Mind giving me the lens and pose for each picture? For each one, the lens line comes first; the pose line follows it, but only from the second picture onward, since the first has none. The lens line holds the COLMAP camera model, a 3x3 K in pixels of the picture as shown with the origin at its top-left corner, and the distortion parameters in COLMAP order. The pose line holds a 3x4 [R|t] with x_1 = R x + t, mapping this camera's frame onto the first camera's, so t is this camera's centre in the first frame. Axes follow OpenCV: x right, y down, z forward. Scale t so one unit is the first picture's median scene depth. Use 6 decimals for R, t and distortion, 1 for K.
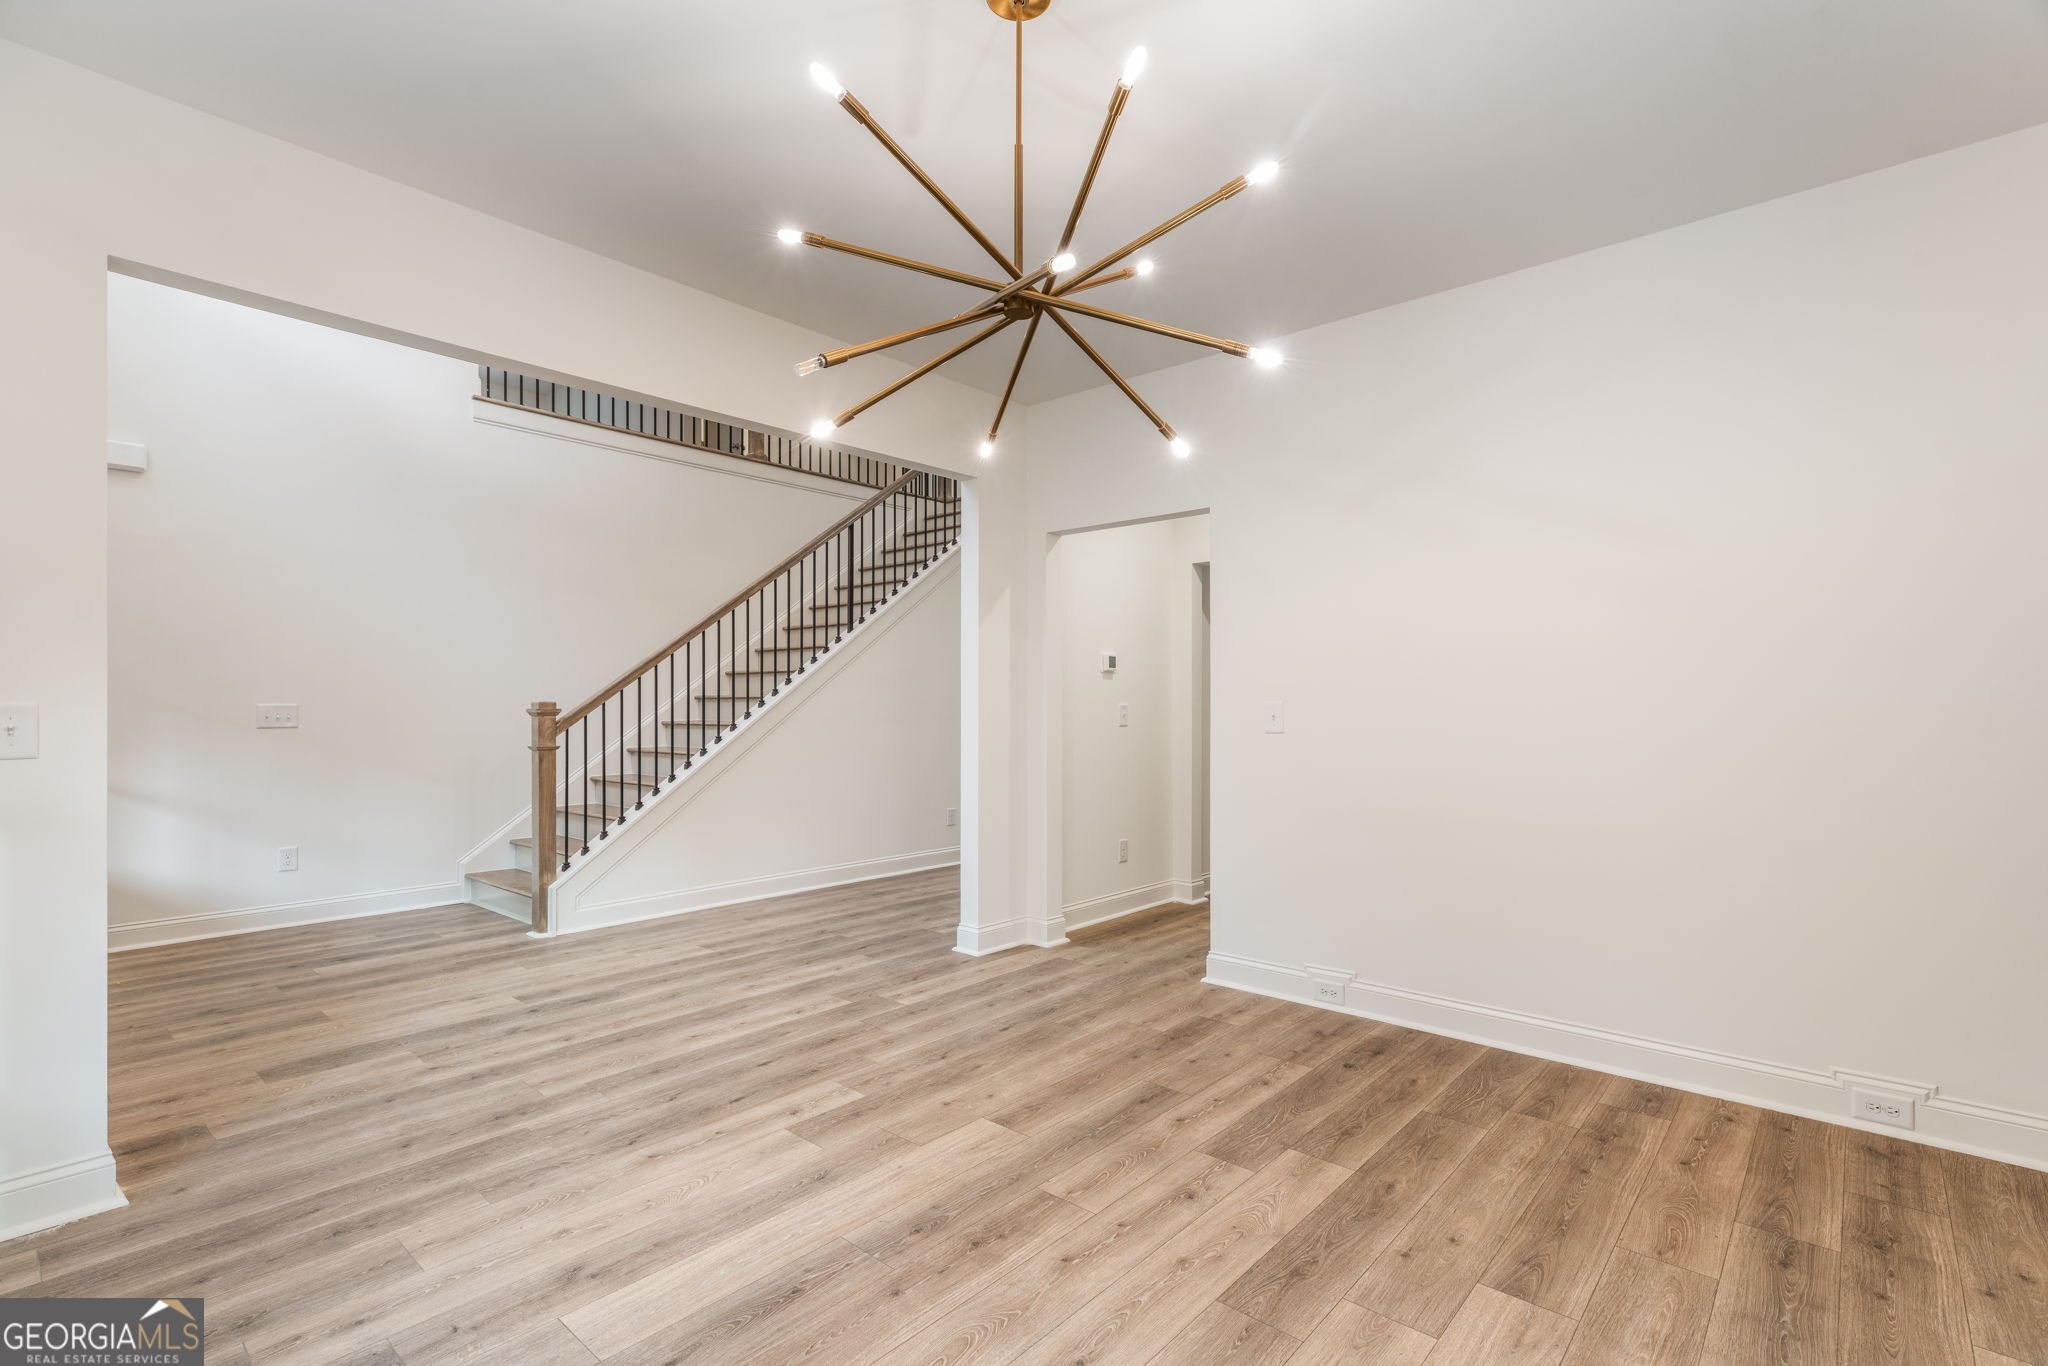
lens RADIAL K [[939.0, 0, 1033.3], [0, 939.0, 701.9], [0, 0, 1]] dist [0.011486, 0.000212]
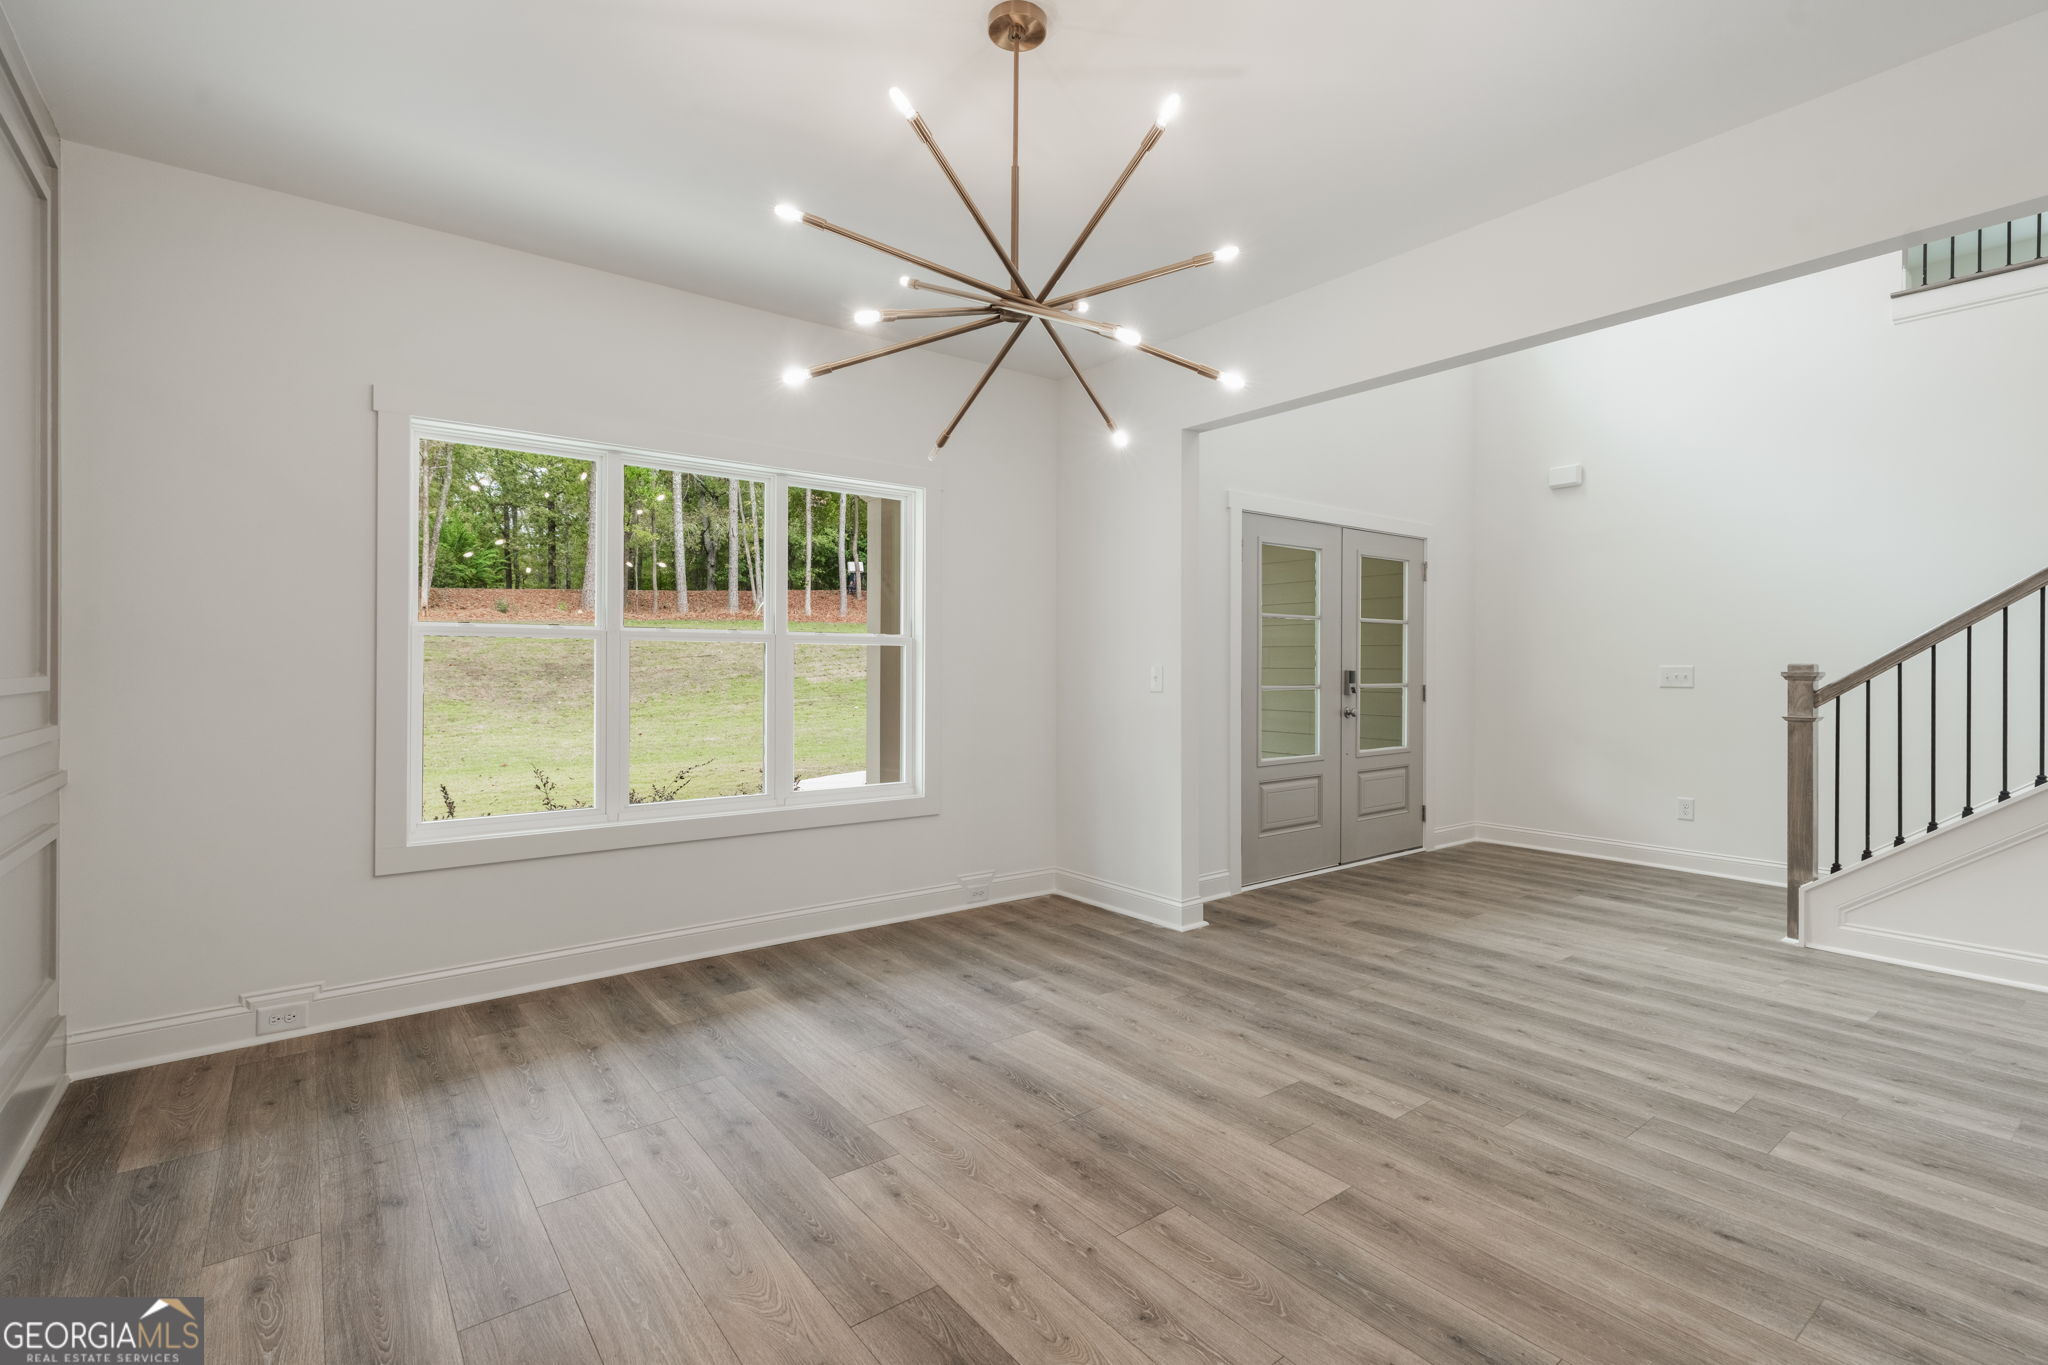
lens RADIAL K [[939.0, 0, 1037.4], [0, 939.0, 667.2], [0, 0, 1]] dist [0.011486, 0.000212]
pose [[-0.177713, 0.001616, -0.984081, 0.649430], [0.001453, 0.999998, 0.001380, 0.001420], [0.984081, -0.001185, -0.177715, 0.736379]]
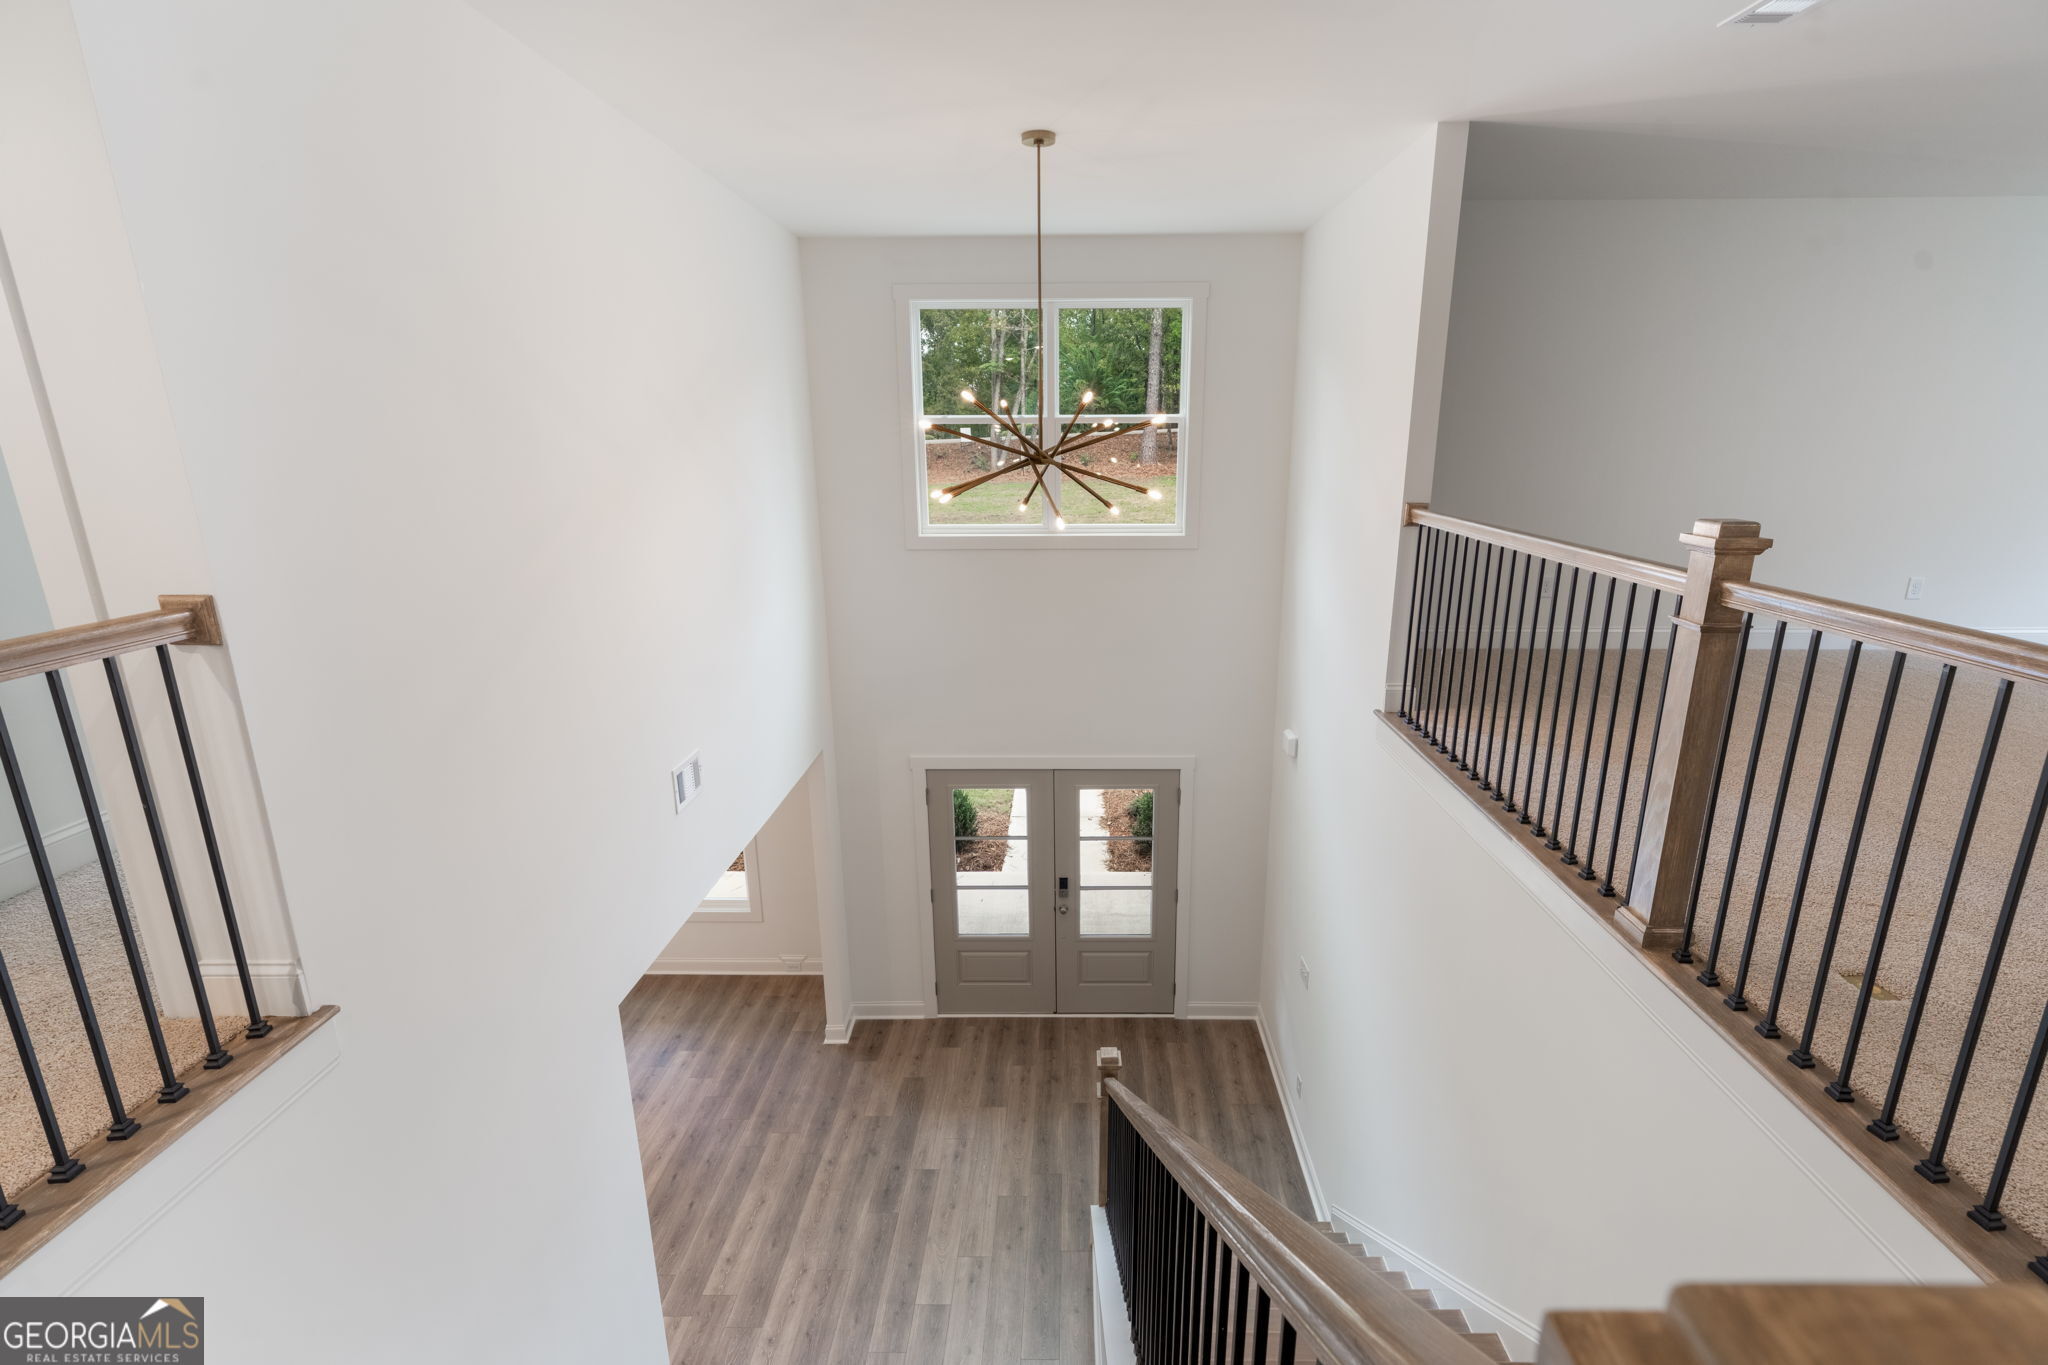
lens RADIAL K [[939.0, 0, 1066.5], [0, 939.0, 673.3], [0, 0, 1]] dist [0.011486, 0.000212]
pose [[-0.755453, 0.180776, -0.629770, 0.121407], [0.011945, 0.964824, 0.262625, -1.021374], [0.655094, 0.190878, -0.731039, 2.501240]]
